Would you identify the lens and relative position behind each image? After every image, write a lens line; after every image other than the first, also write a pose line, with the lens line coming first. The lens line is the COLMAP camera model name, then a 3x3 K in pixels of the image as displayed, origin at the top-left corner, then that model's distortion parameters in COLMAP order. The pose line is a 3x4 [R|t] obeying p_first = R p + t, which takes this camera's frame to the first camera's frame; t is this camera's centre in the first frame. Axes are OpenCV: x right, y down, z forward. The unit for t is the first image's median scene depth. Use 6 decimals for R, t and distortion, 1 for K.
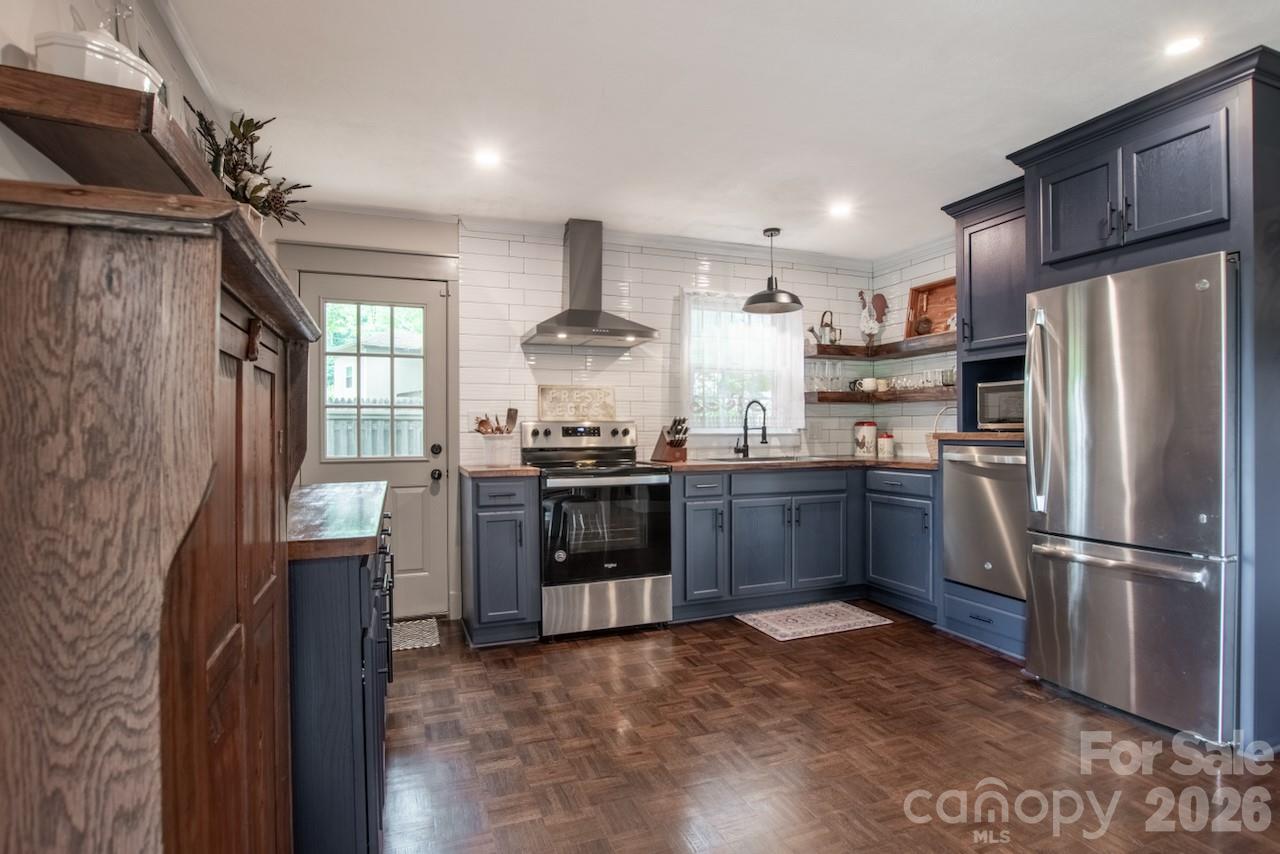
lens RADIAL K [[639.7, 0, 630.7], [0, 639.7, 432.6], [0, 0, 1]] dist [-0.031915, -0.000578]
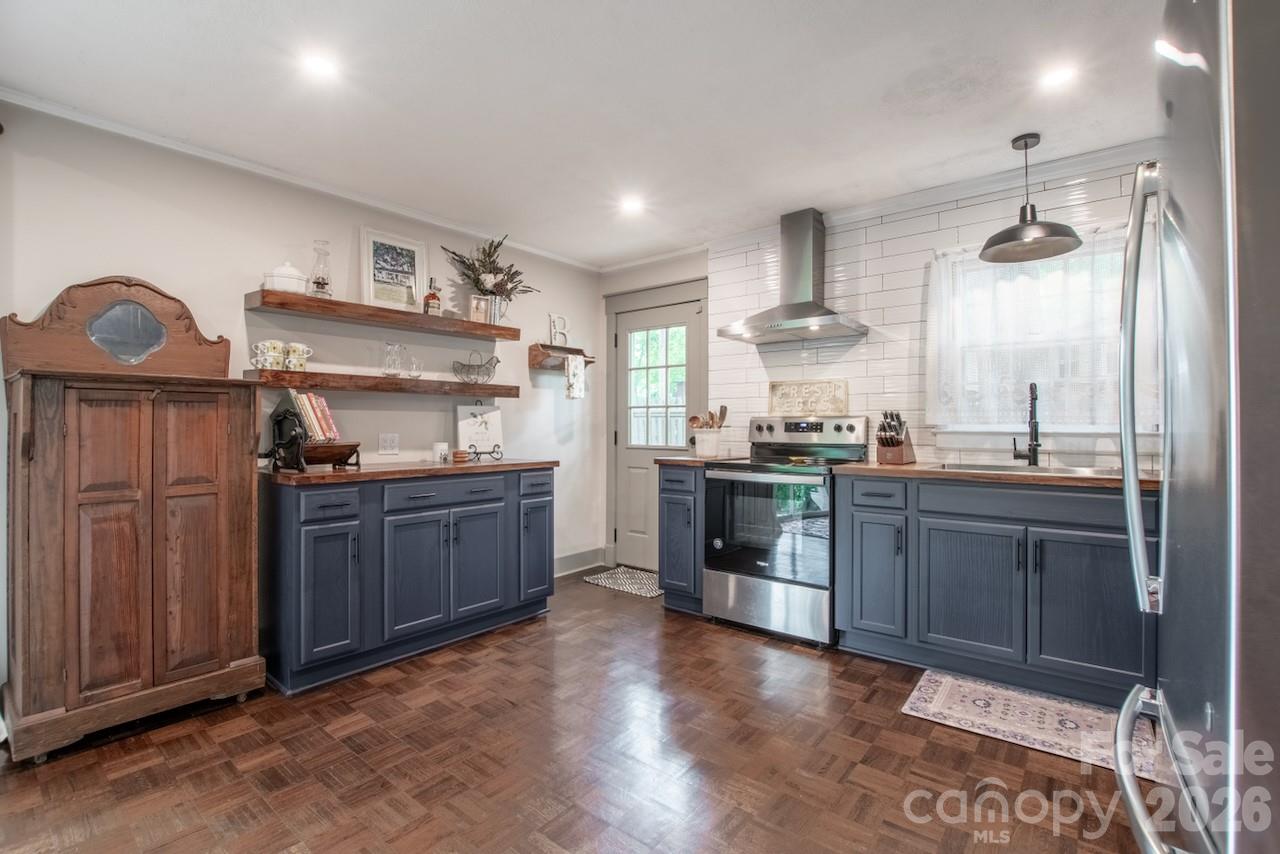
lens RADIAL K [[580.3, 0, 631.8], [0, 580.3, 417.8], [0, 0, 1]] dist [-0.034922, 0.005320]
pose [[0.497947, -0.005722, -0.867189, 0.580587], [-0.009013, 0.999890, -0.011773, -0.003137], [0.867161, 0.013679, 0.497840, 0.348245]]
